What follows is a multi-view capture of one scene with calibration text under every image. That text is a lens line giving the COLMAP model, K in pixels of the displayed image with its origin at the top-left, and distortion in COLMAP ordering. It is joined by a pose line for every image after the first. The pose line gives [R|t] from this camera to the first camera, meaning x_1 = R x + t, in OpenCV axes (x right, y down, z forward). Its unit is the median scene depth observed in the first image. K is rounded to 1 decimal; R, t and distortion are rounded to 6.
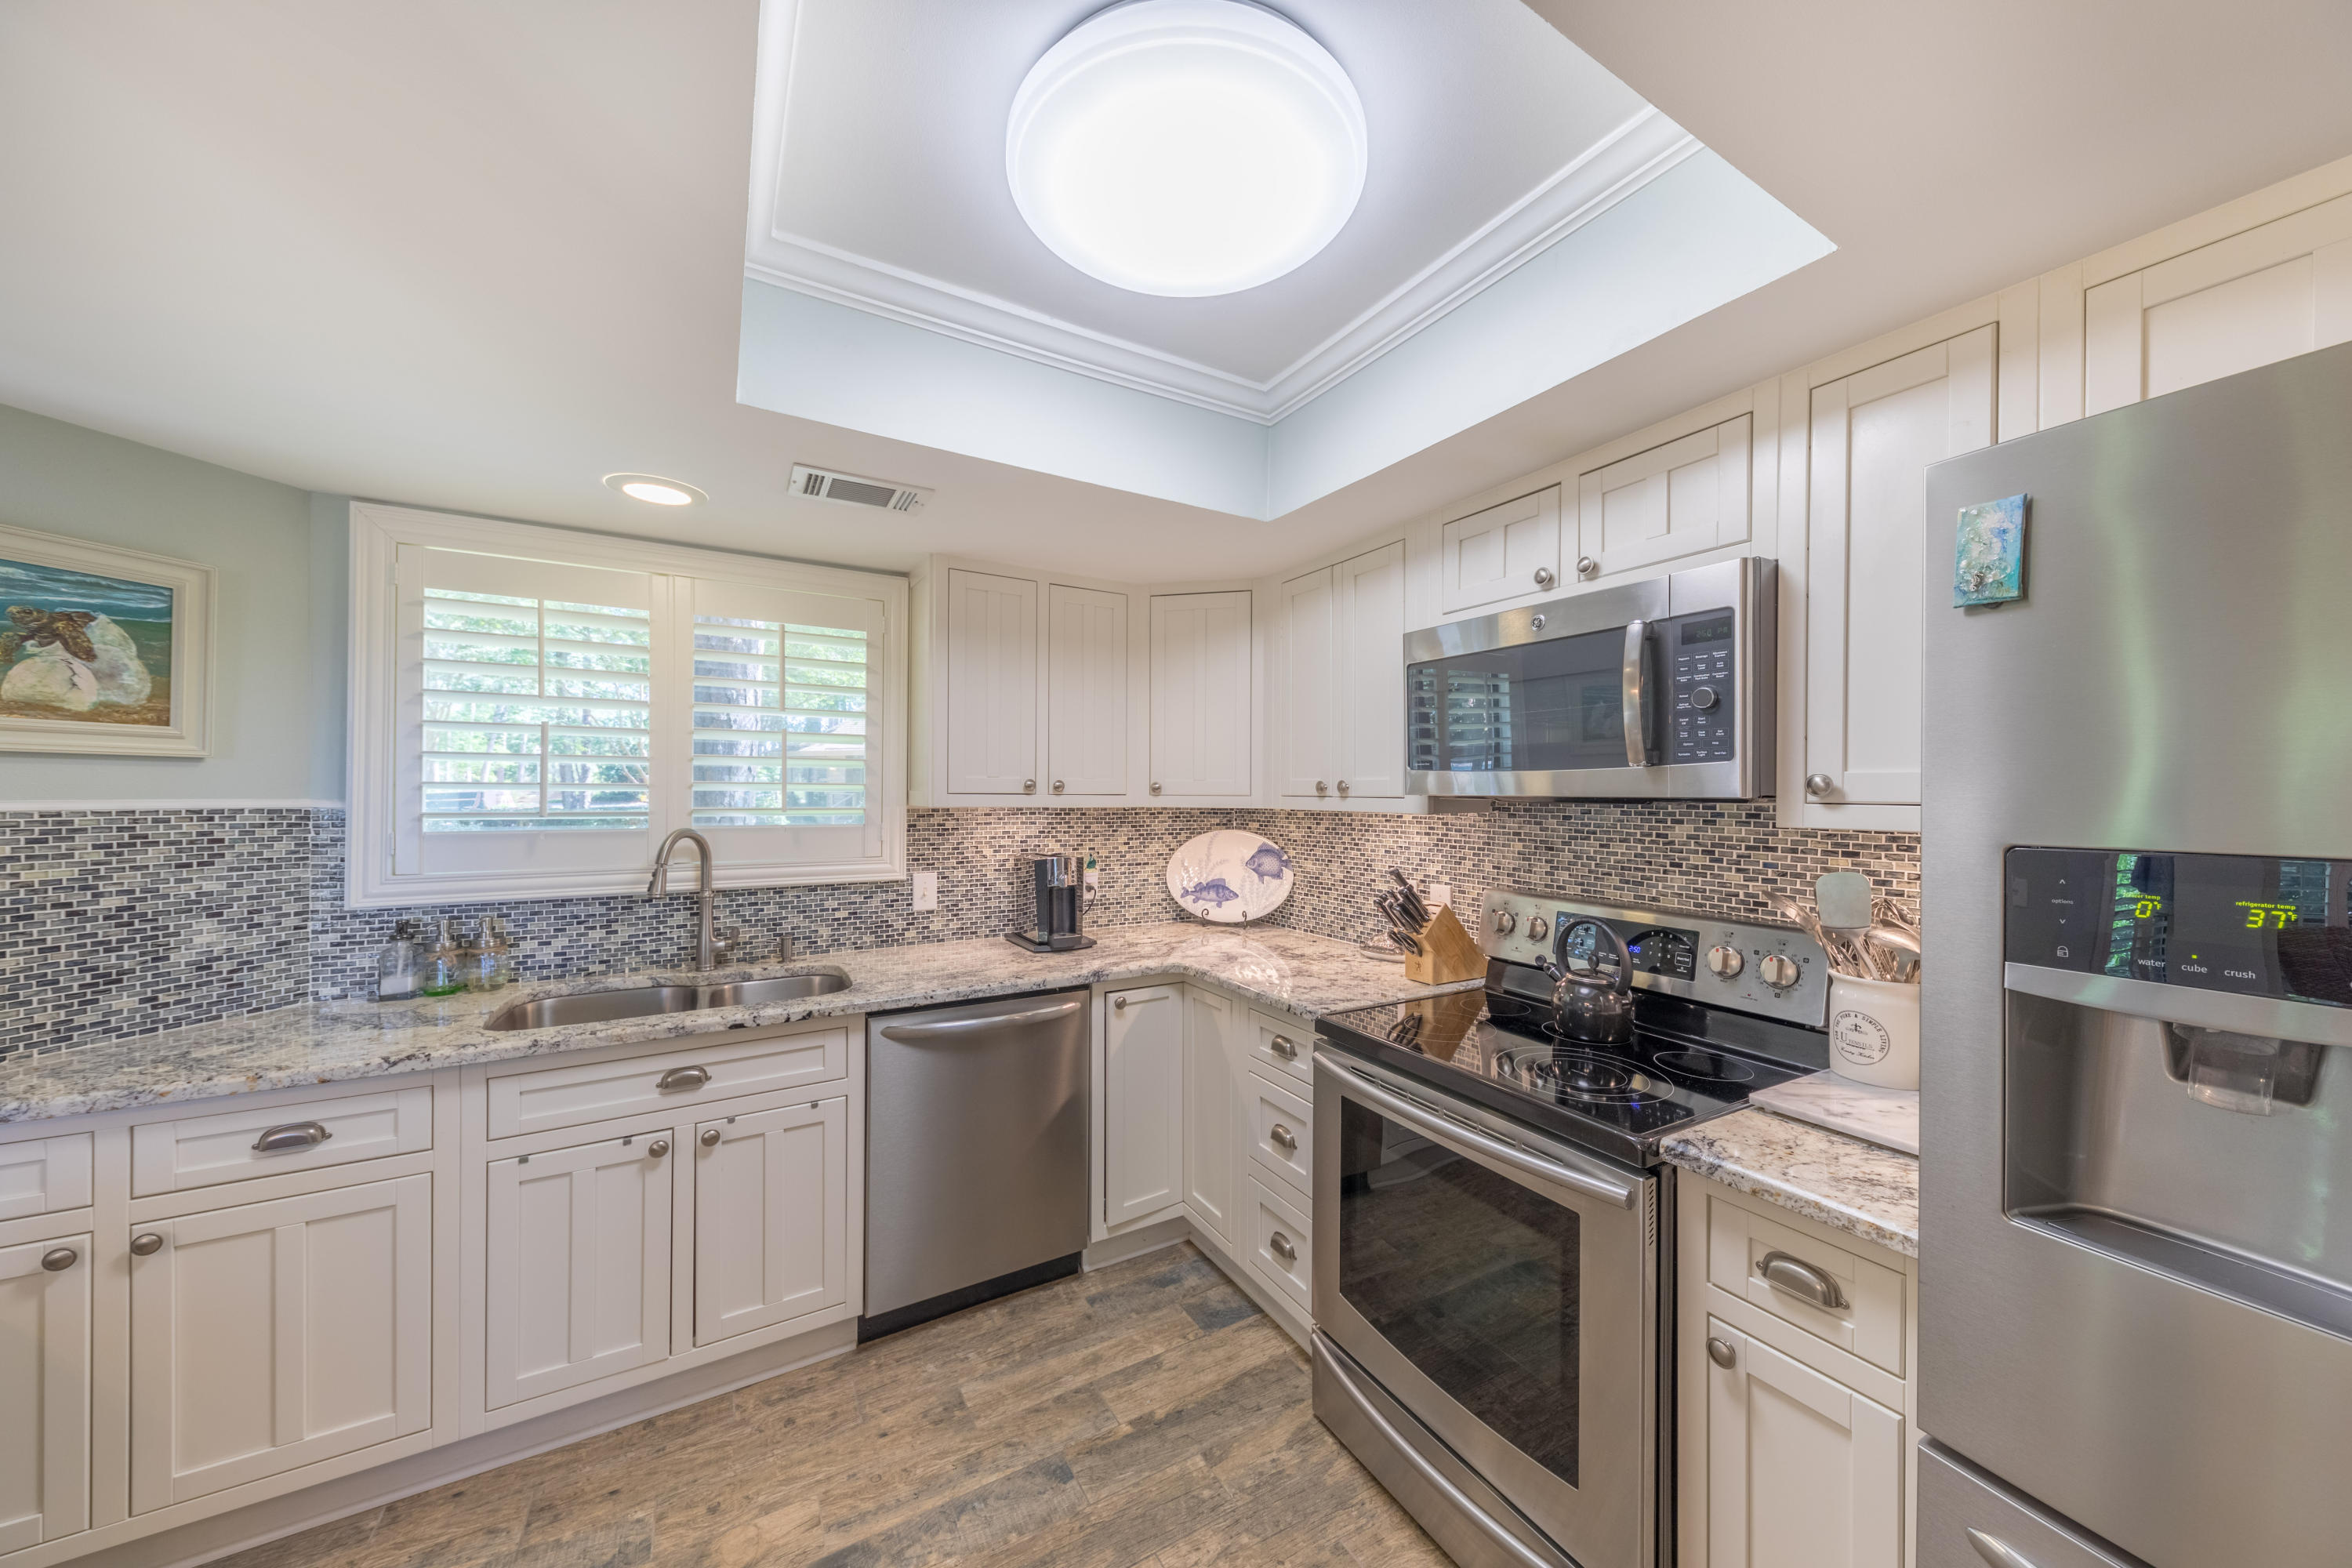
lens RADIAL K [[805.3, 0, 1183.1], [0, 805.3, 794.7], [0, 0, 1]] dist [0.004361, -0.000177]
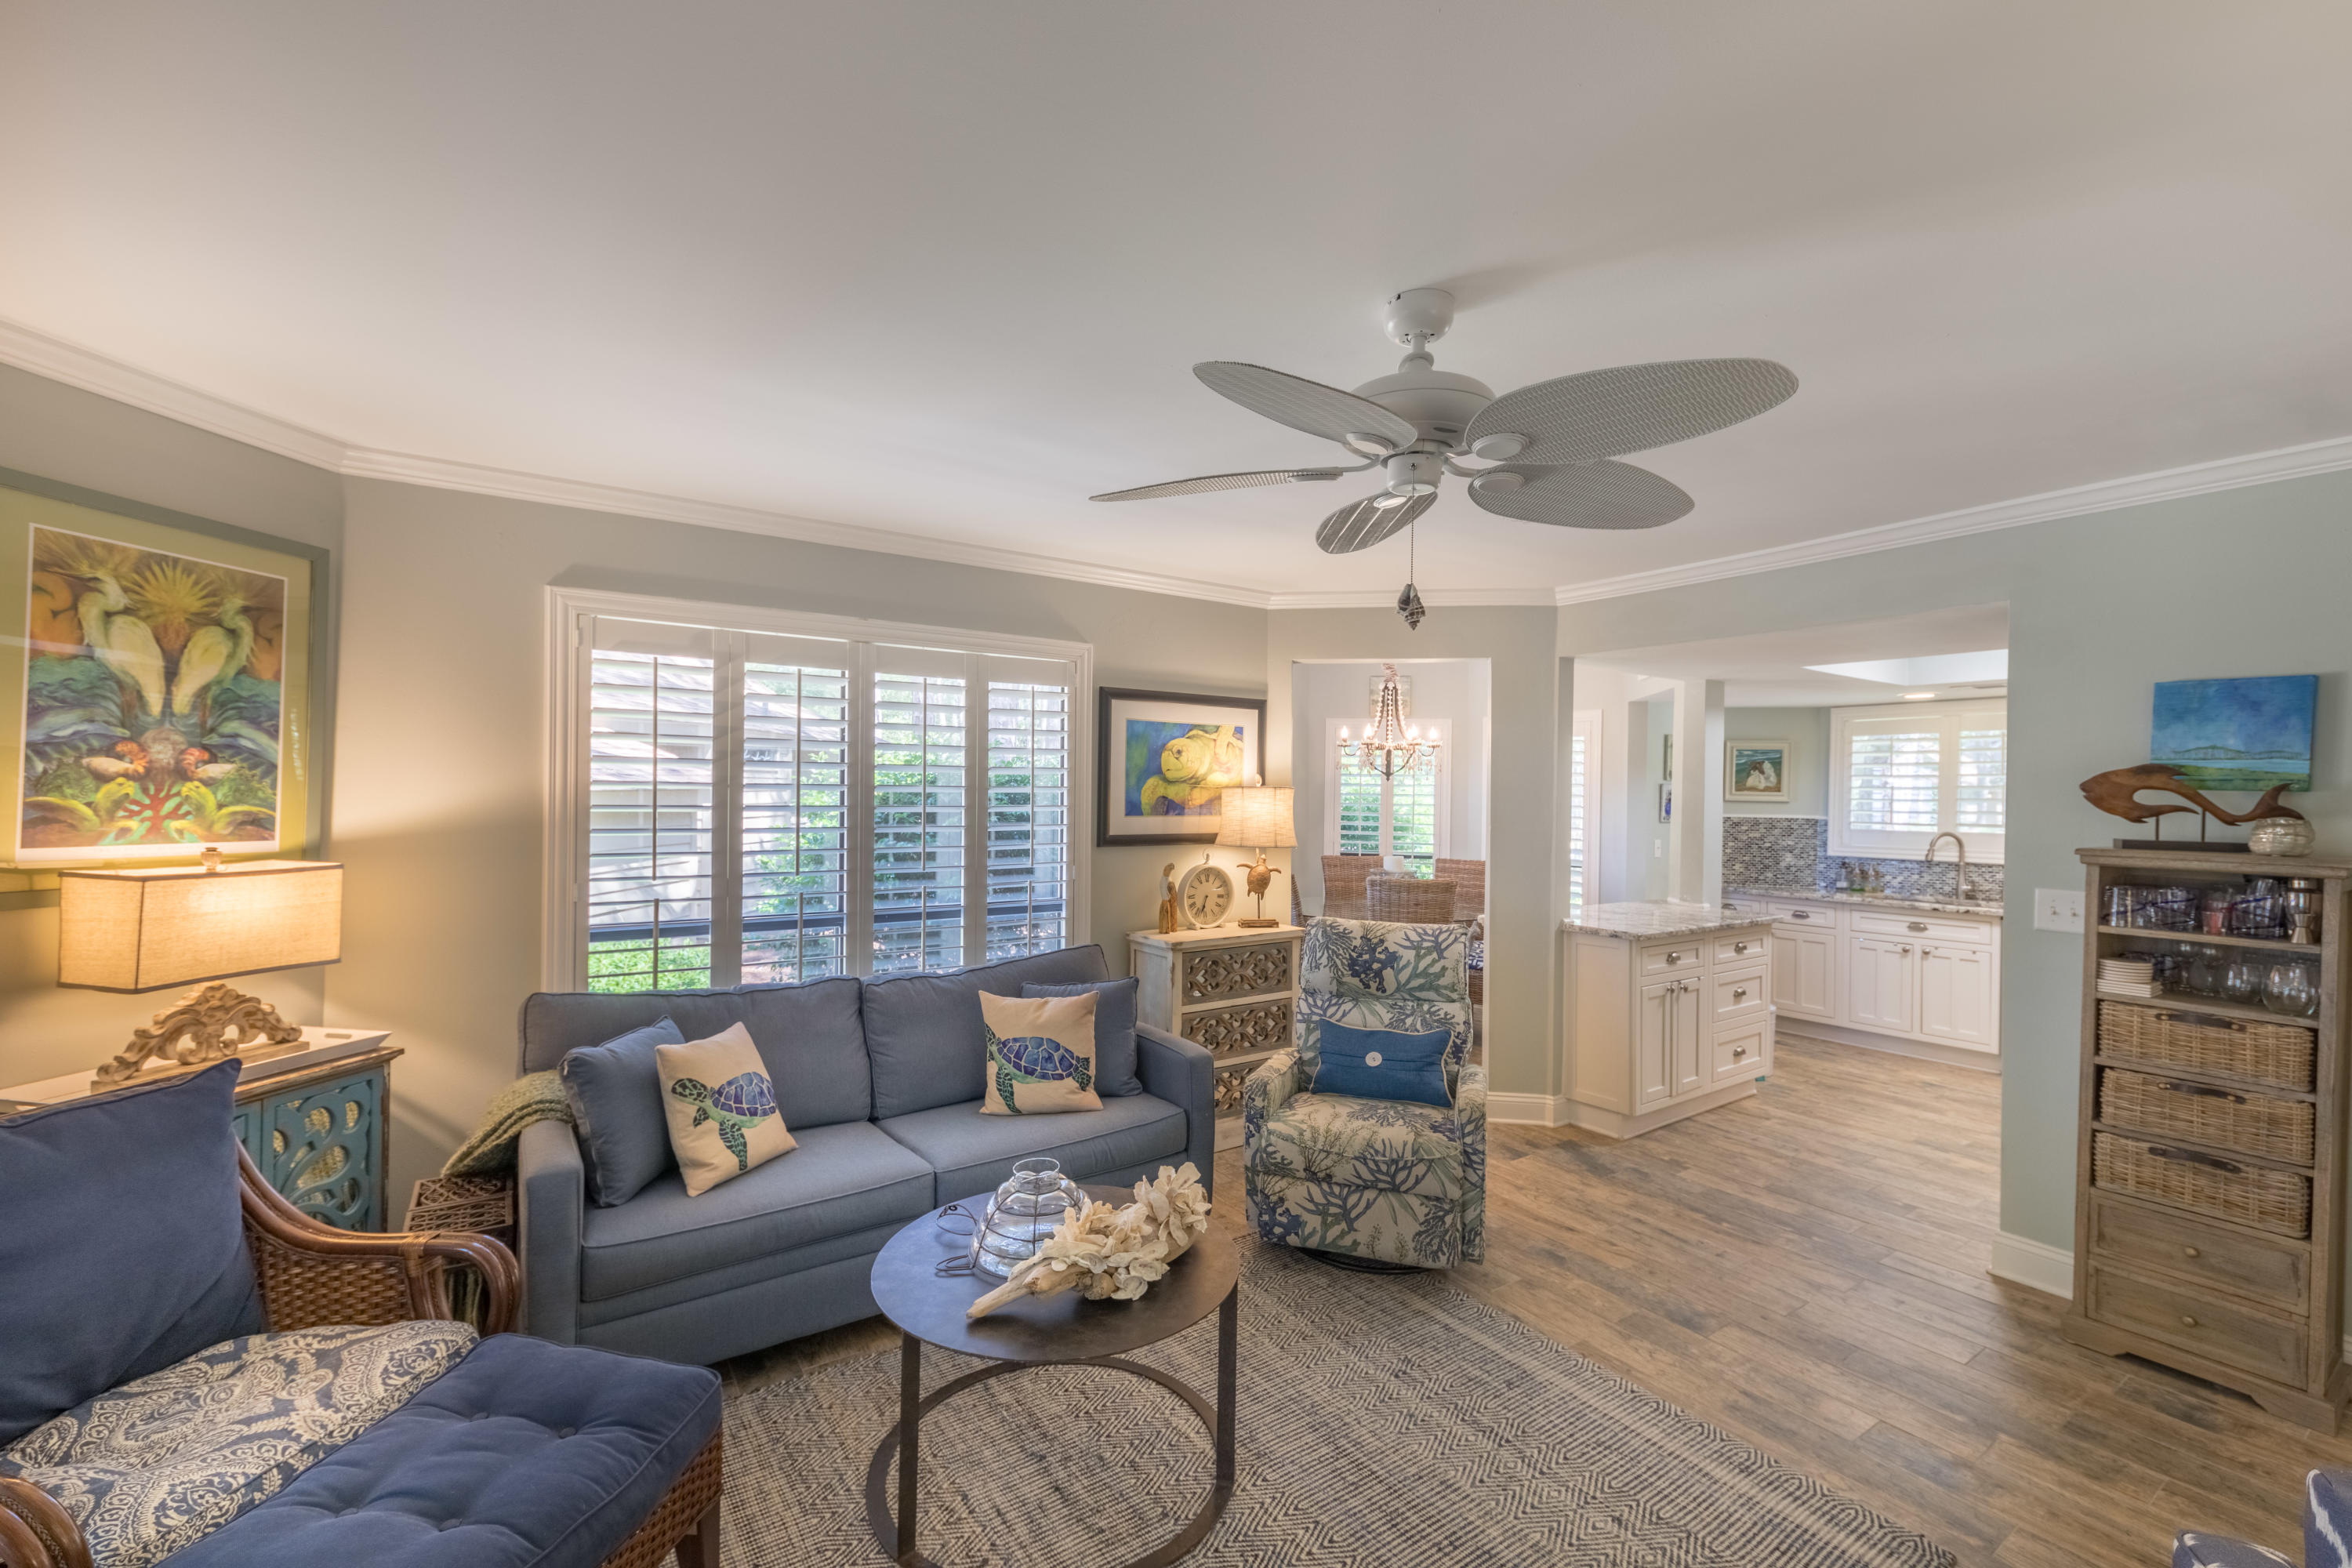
lens RADIAL K [[935.7, 0, 1141.8], [0, 935.7, 792.9], [0, 0, 1]] dist [-0.018200, -0.000243]
pose [[0.026180, 0.000900, -0.999657, 1.779809], [-0.016513, 0.999864, 0.000468, -0.029960], [0.999521, 0.016495, 0.026191, -1.229394]]
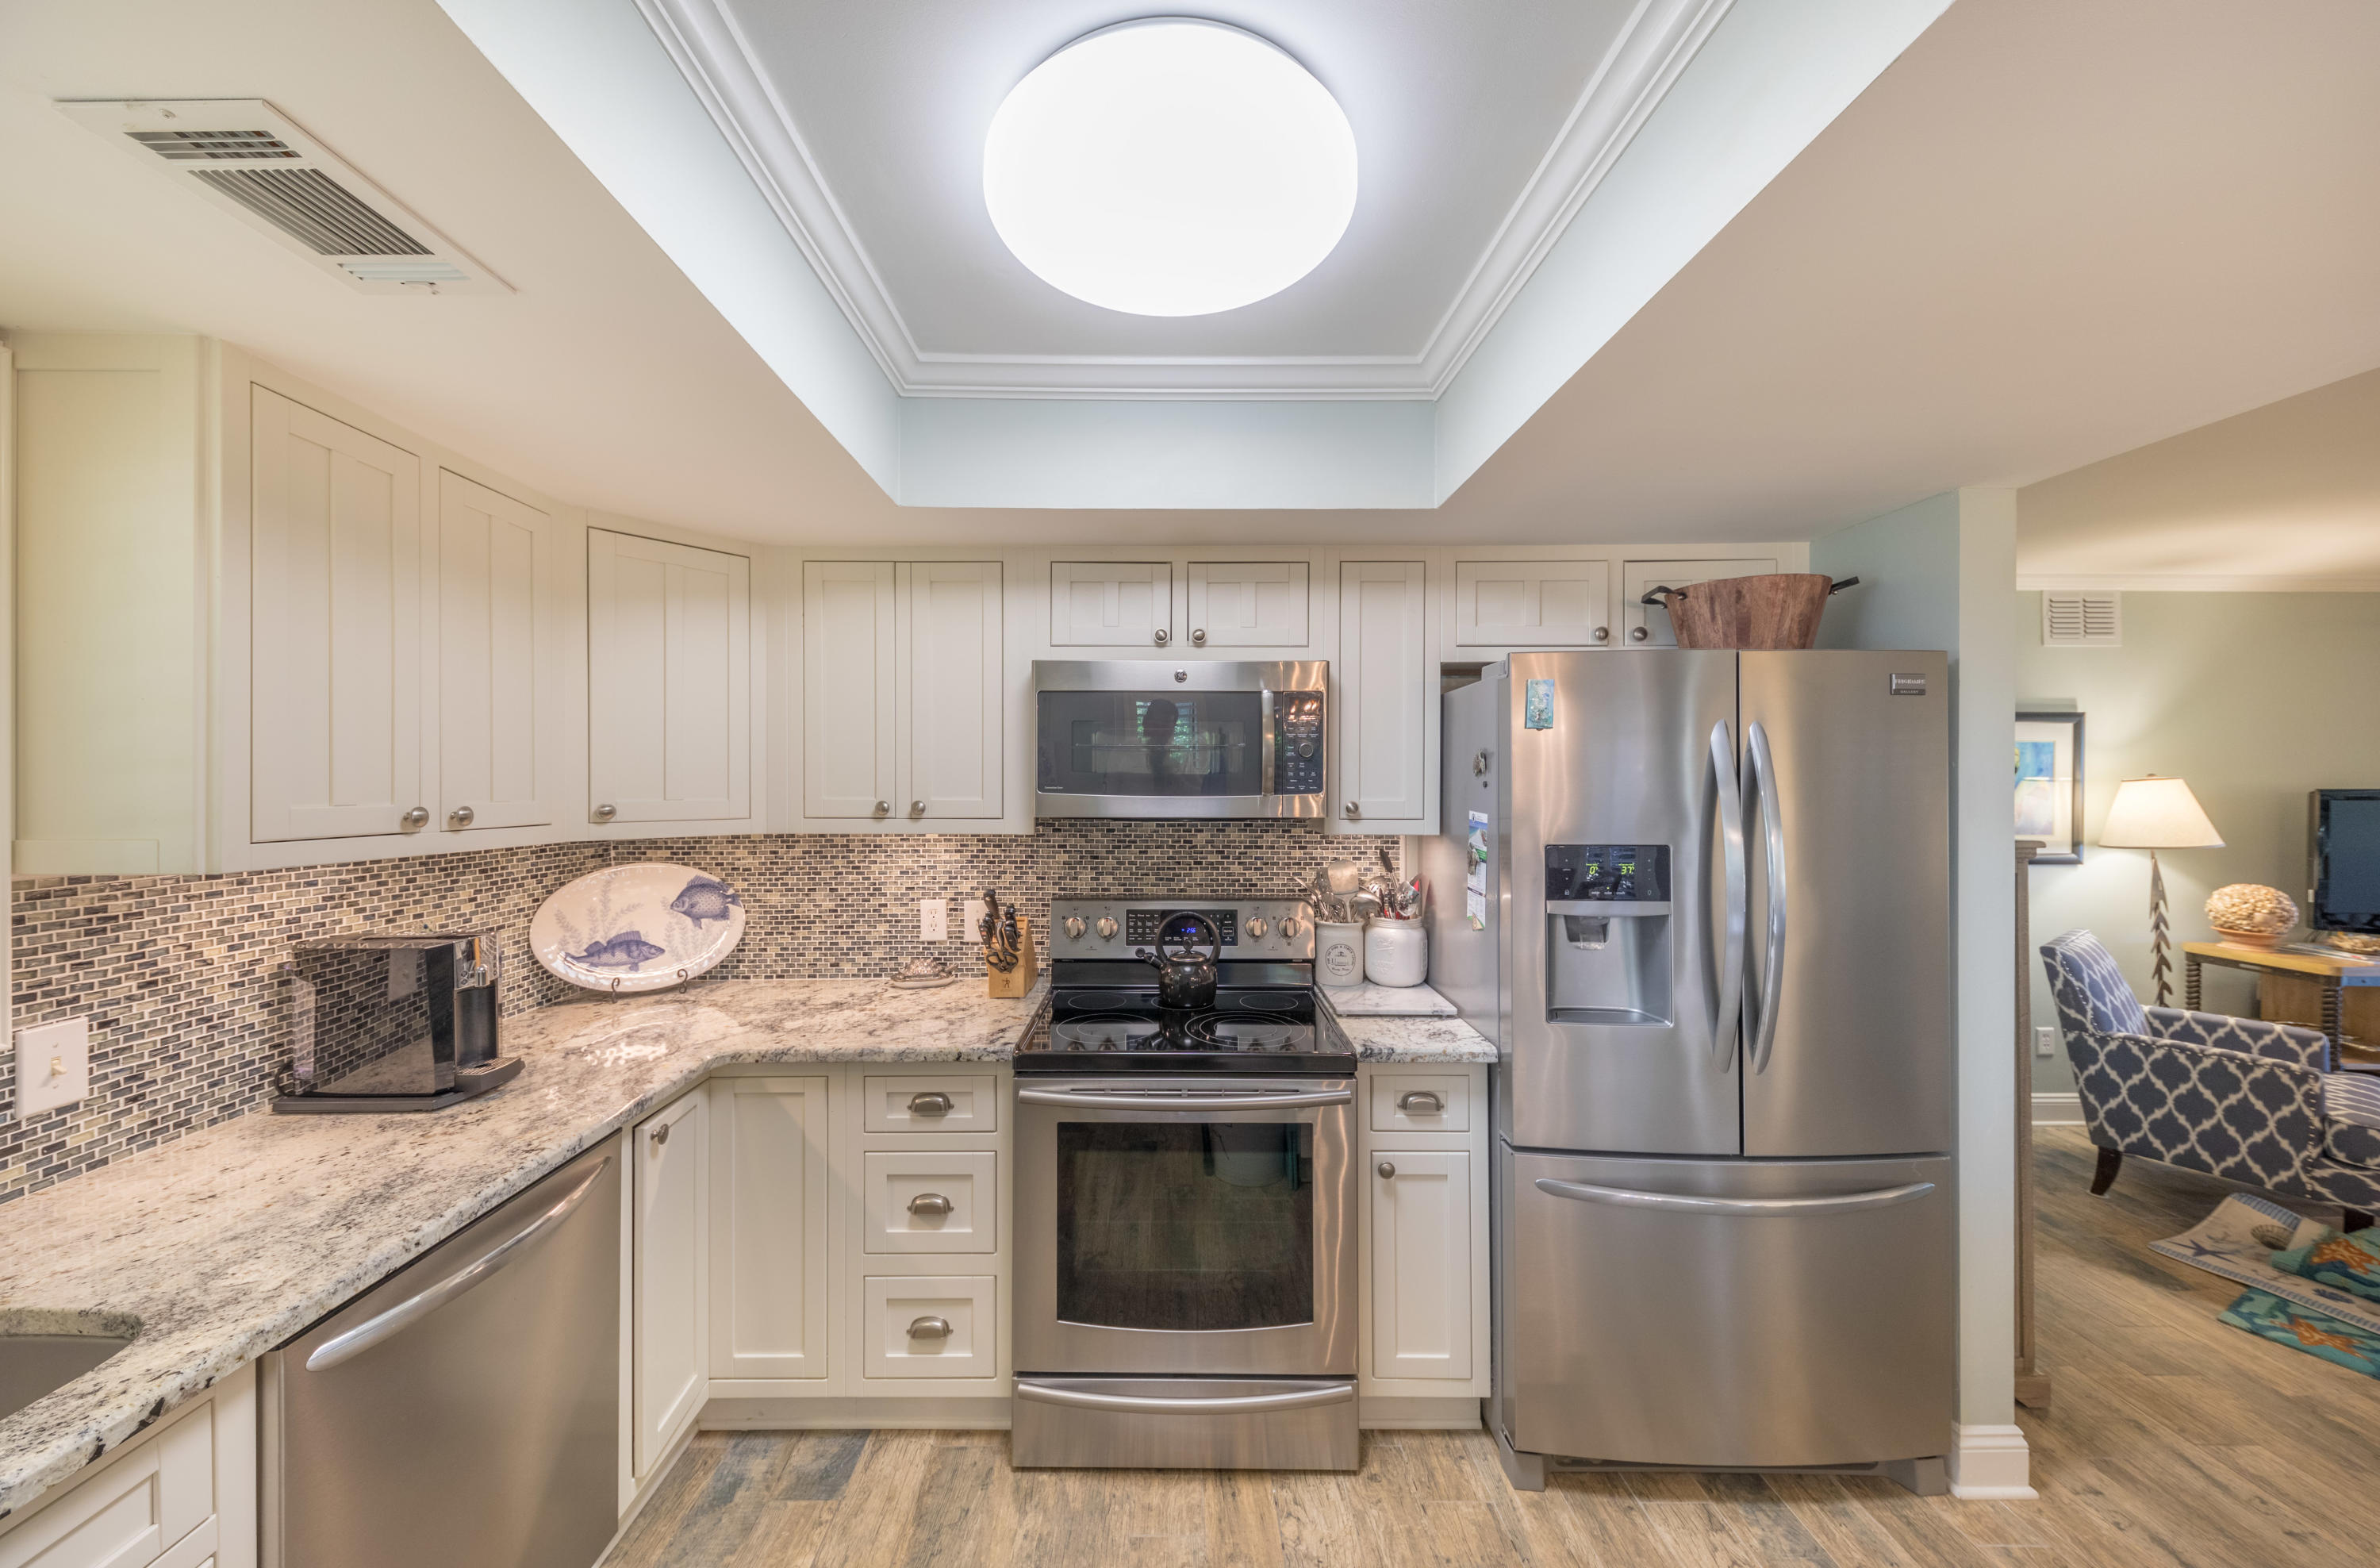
lens RADIAL K [[815.0, 0, 1182.5], [0, 815.0, 783.2], [0, 0, 1]] dist [0.004361, -0.000177]
pose [[0.494744, -0.002259, 0.869036, -0.506969], [0.003789, 0.999993, 0.000443, -0.040525], [-0.869030, 0.003073, 0.494749, 0.301729]]
